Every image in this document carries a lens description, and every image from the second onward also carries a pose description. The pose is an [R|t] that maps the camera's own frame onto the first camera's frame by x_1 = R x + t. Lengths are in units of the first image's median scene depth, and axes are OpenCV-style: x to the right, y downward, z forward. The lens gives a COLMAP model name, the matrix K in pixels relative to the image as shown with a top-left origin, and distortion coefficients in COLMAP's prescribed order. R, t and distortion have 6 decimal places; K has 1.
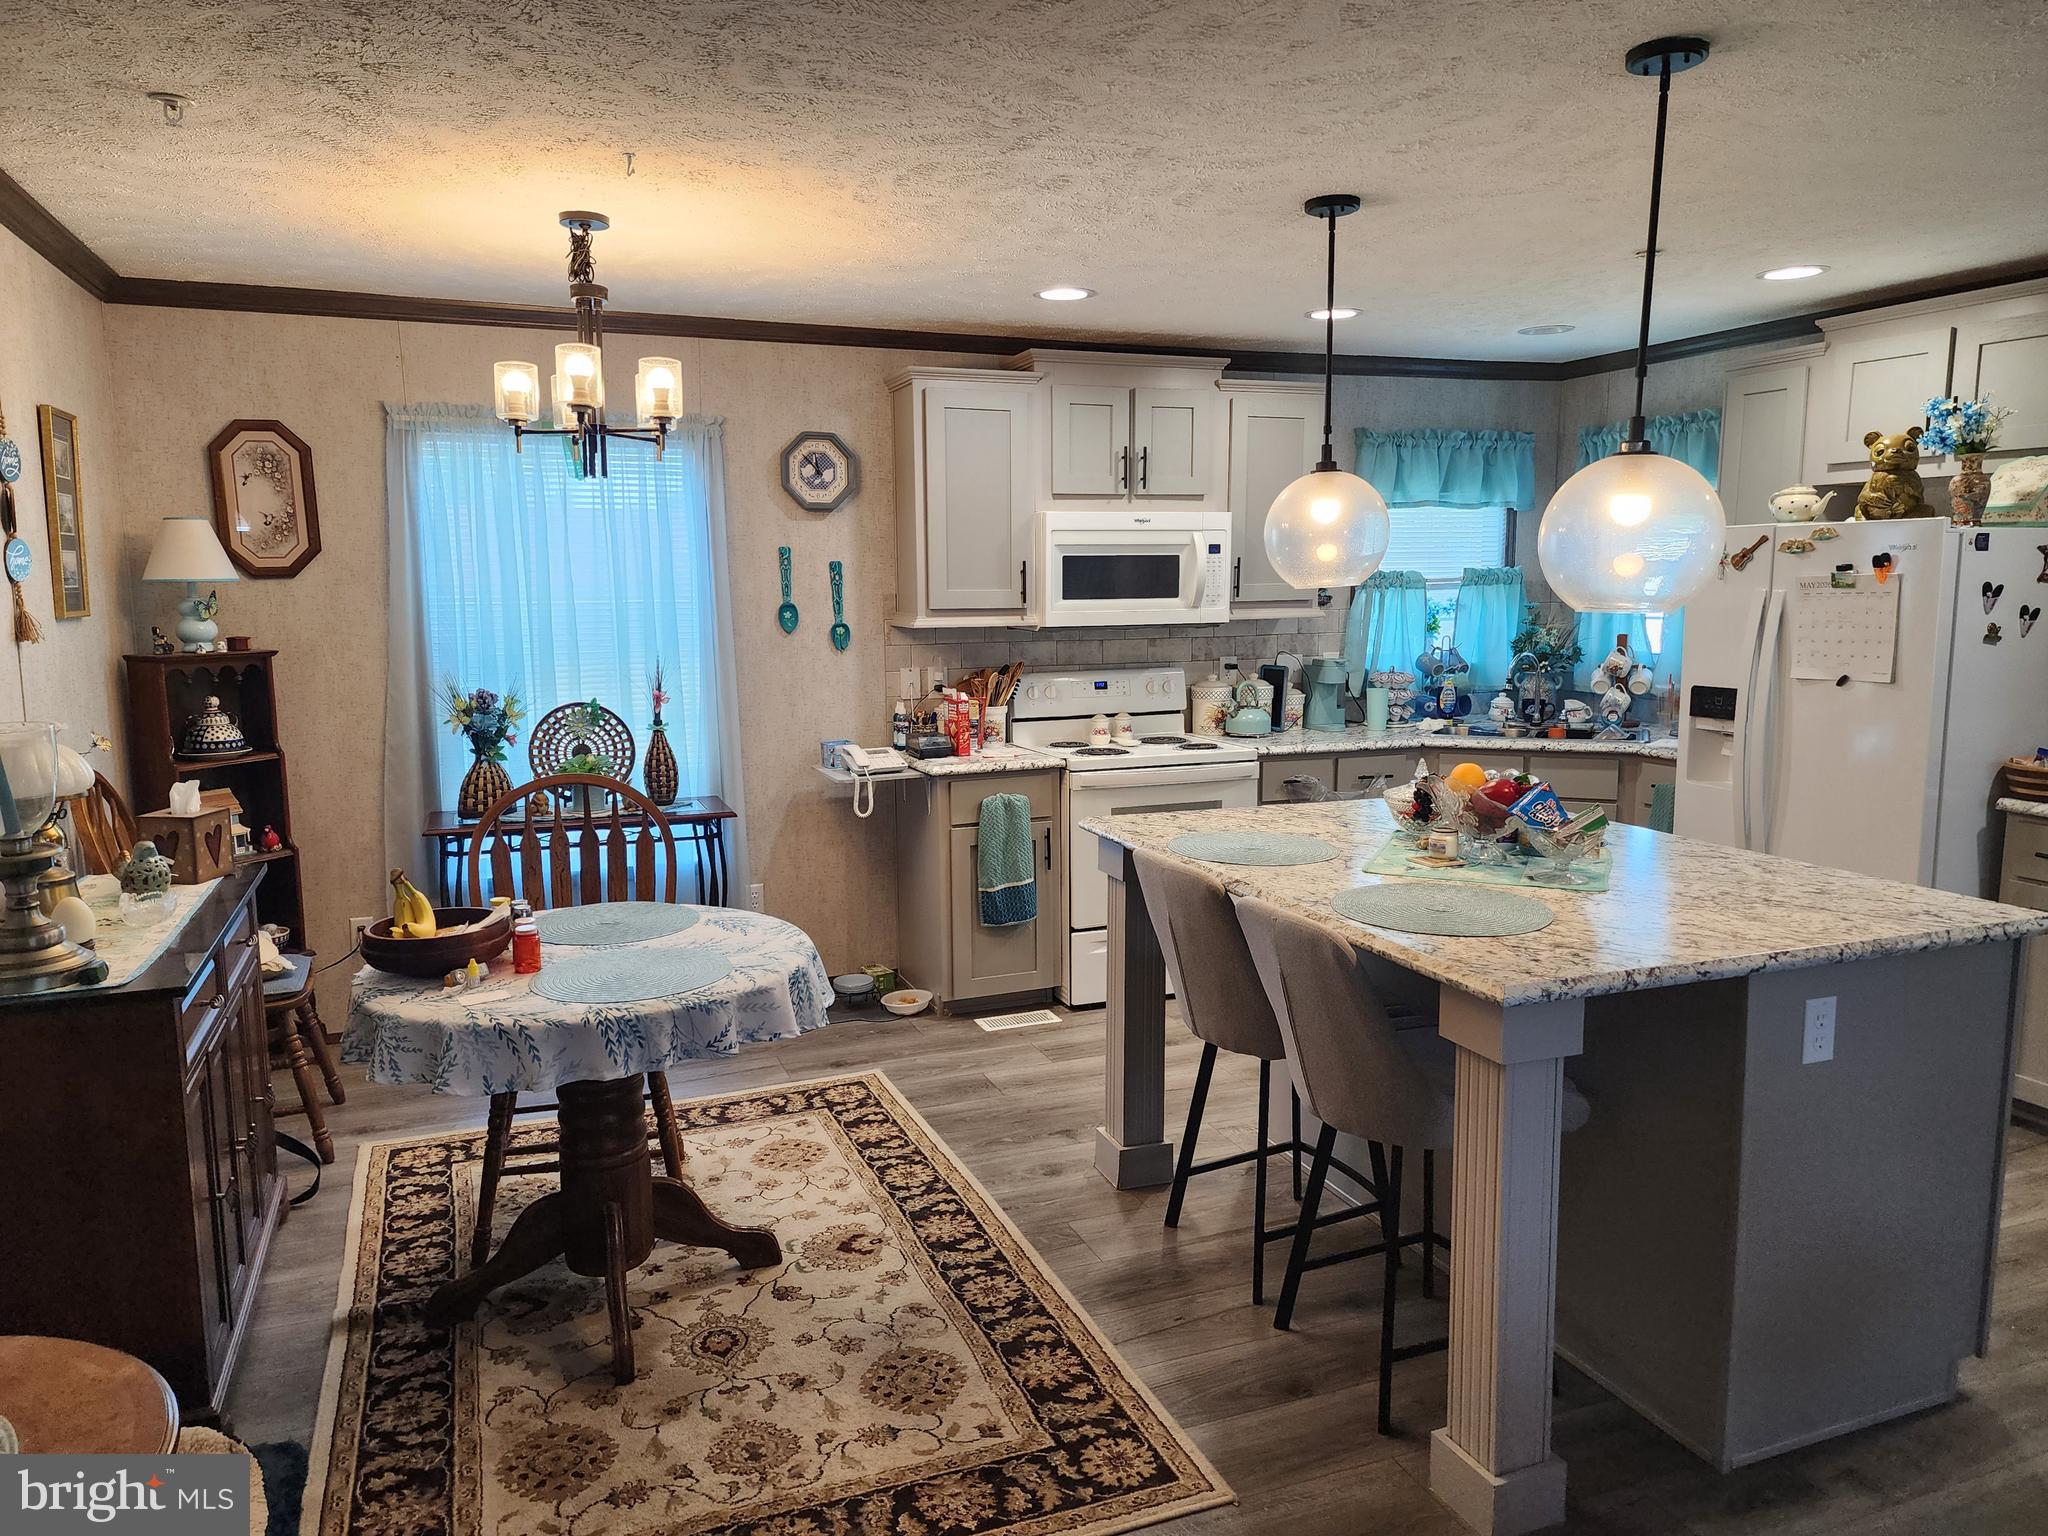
lens RADIAL K [[1362.6, 0, 1005.4], [0, 1362.6, 763.4], [0, 0, 1]] dist [0.085225, -0.078808]
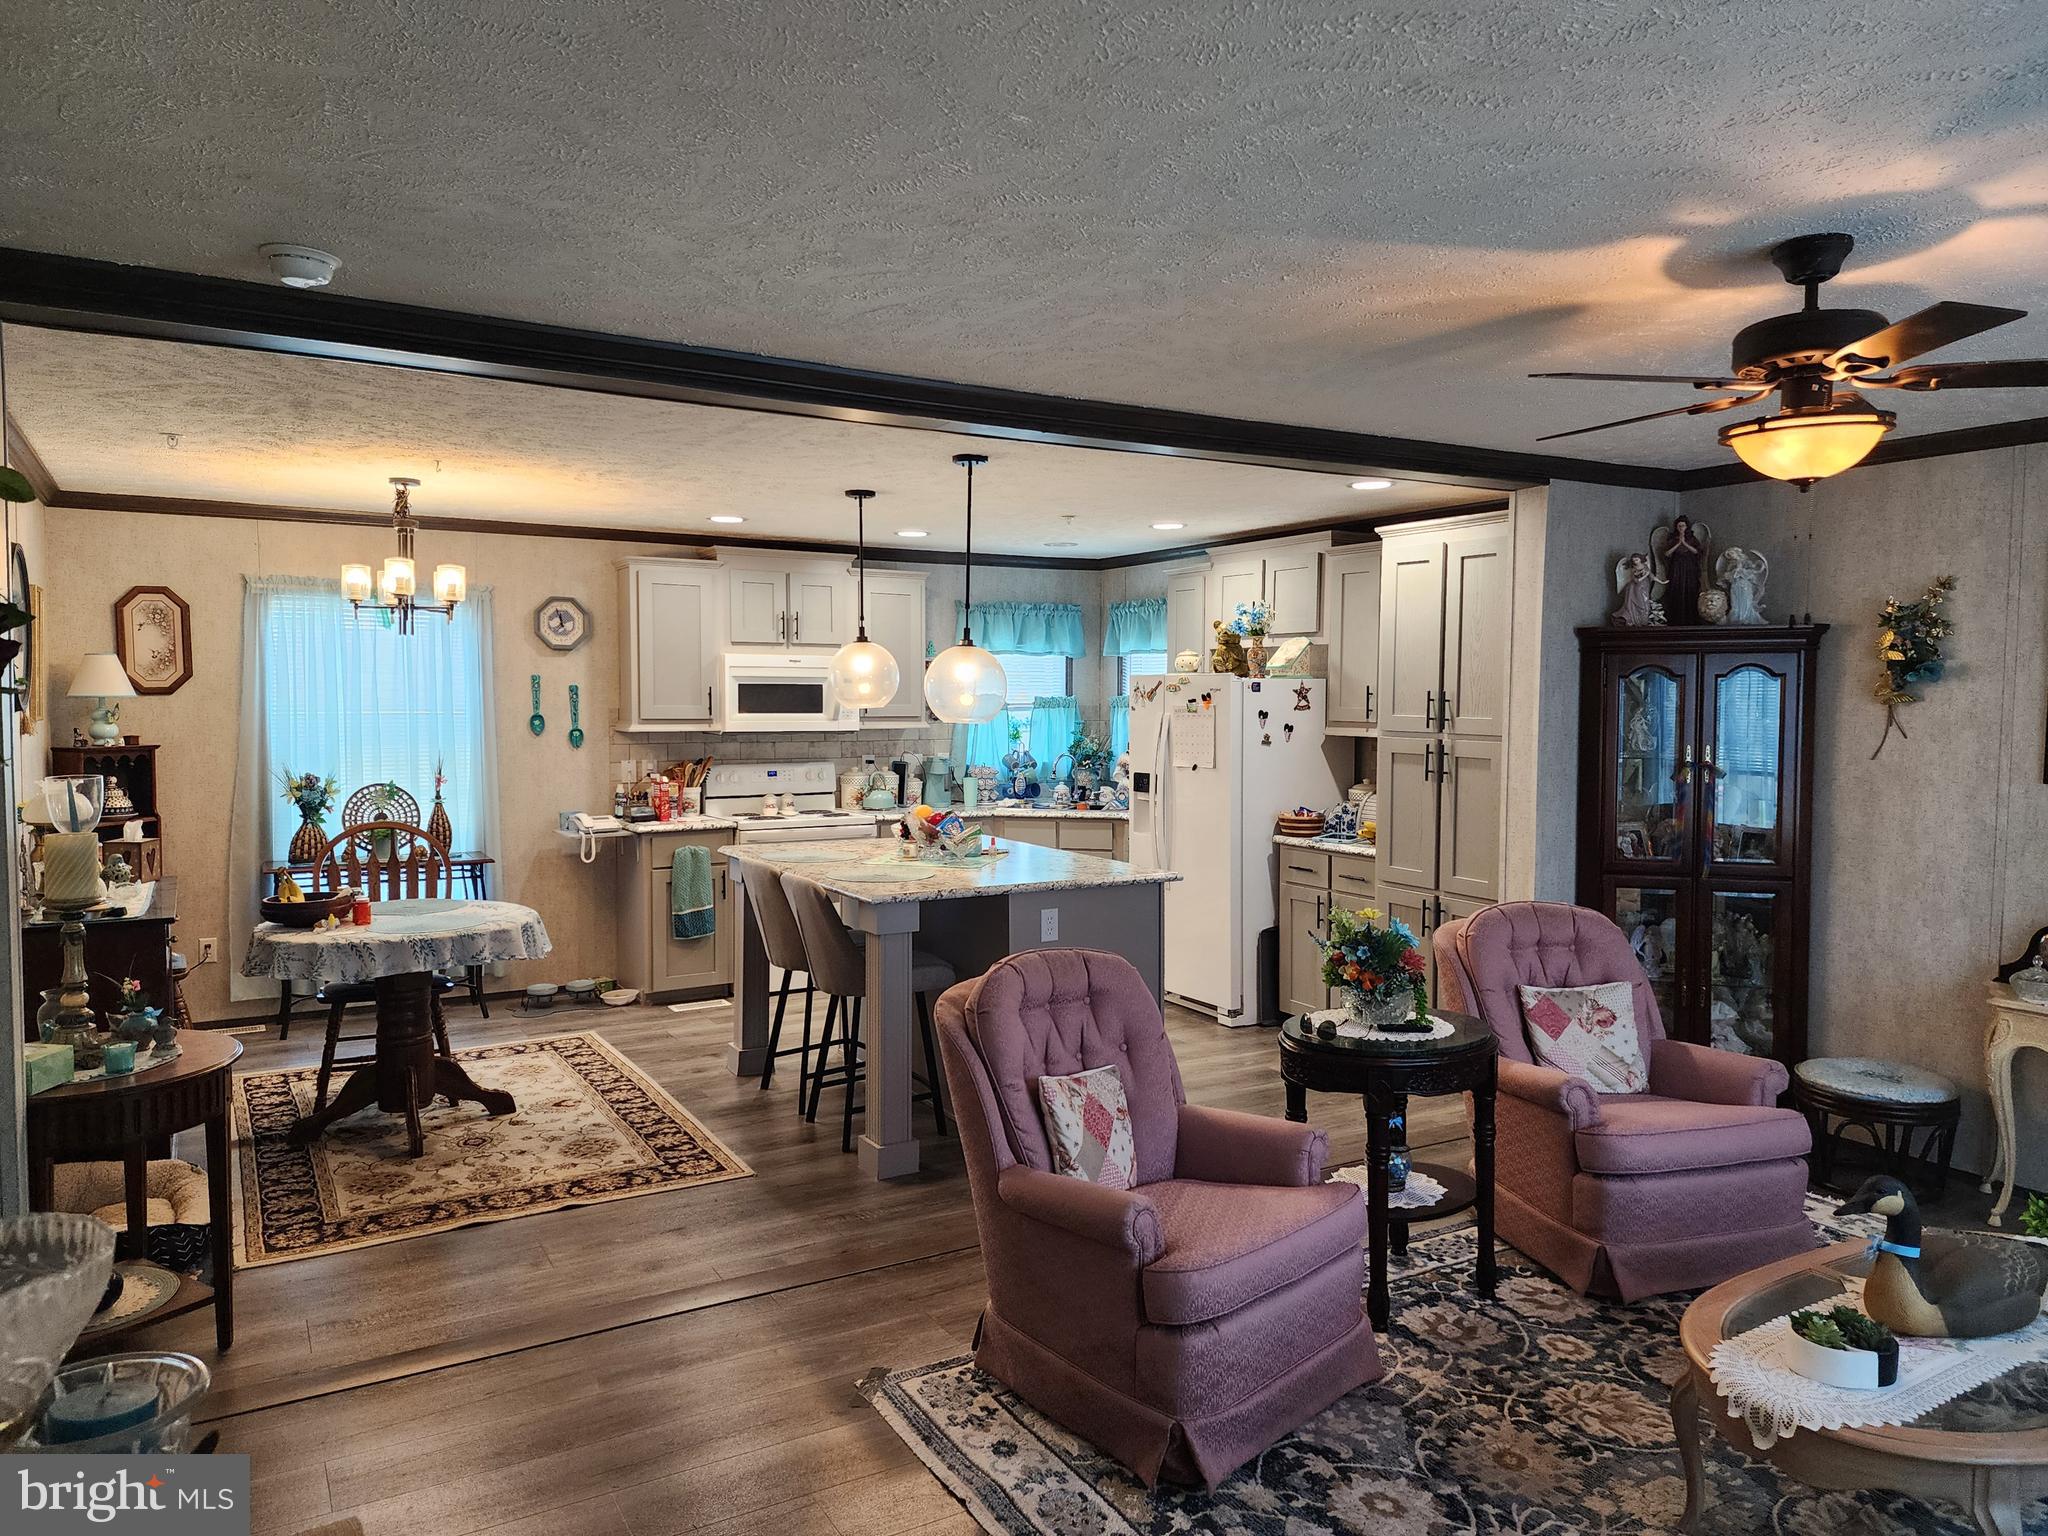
lens RADIAL K [[1361.0, 0, 1003.5], [0, 1361.0, 756.5], [0, 0, 1]] dist [0.083246, -0.073405]
pose [[0.988241, 0.003802, 0.152859, 0.126156], [0.009966, 0.995963, -0.089206, 0.072555], [-0.152581, 0.089681, 0.984214, -0.588790]]
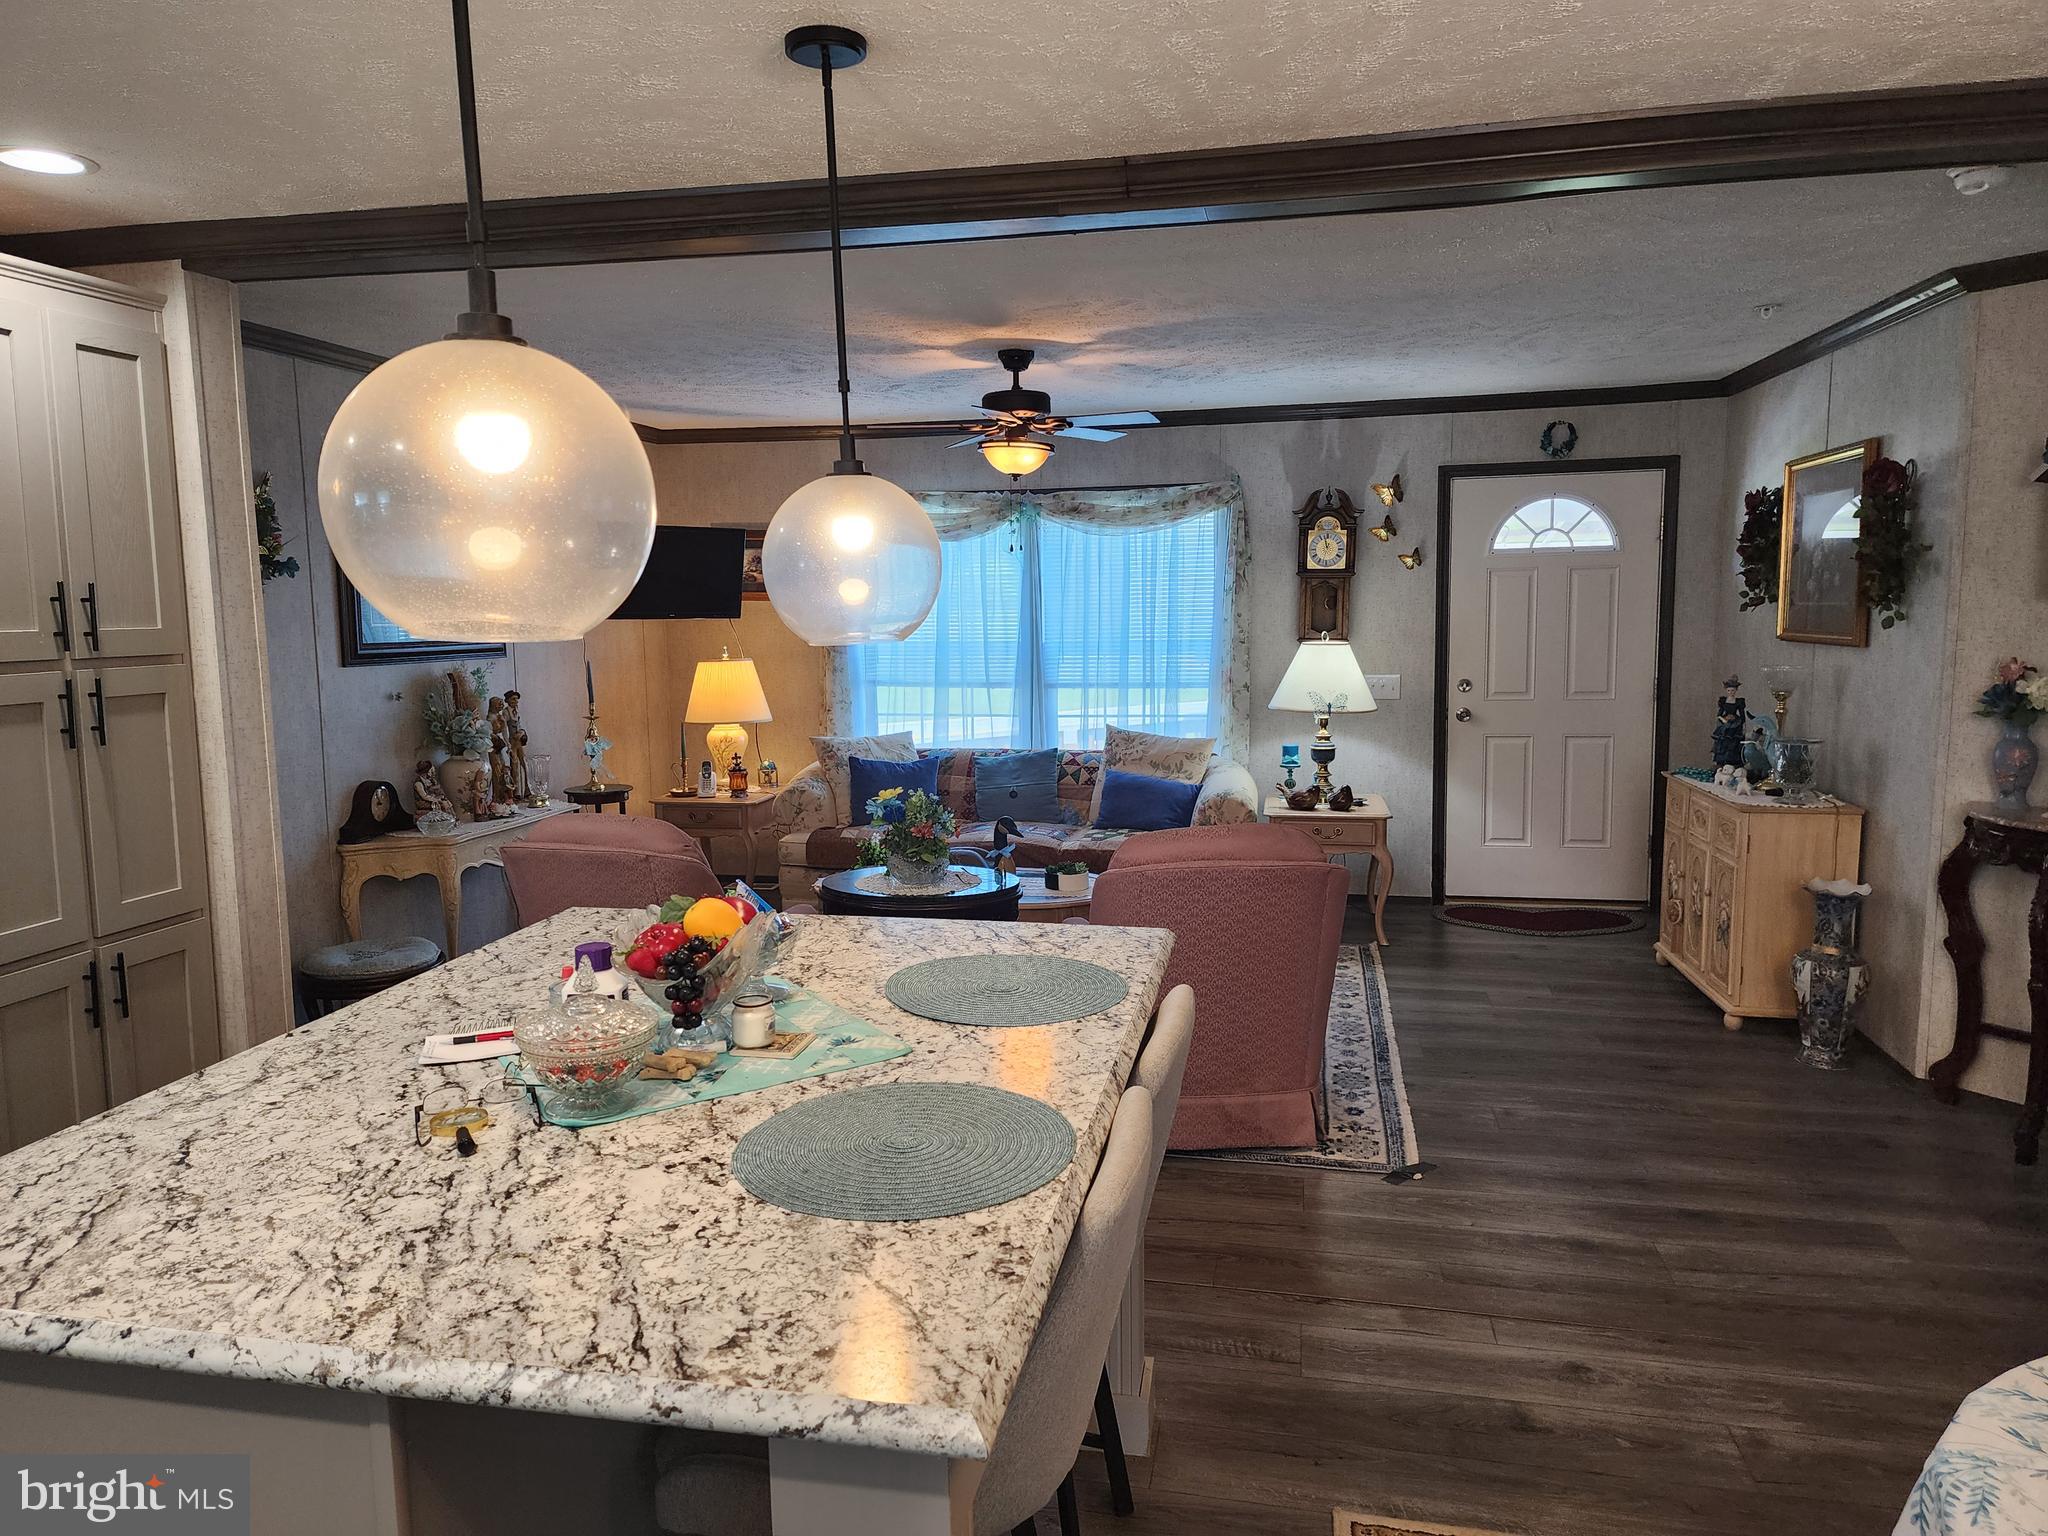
lens RADIAL K [[1361.0, 0, 1003.5], [0, 1361.0, 756.5], [0, 0, 1]] dist [0.083246, -0.073405]
pose [[-0.835621, -0.048513, 0.547159, -0.091504], [0.092473, 0.969453, 0.227179, -0.146086], [-0.541466, 0.240433, -0.805609, 1.063243]]
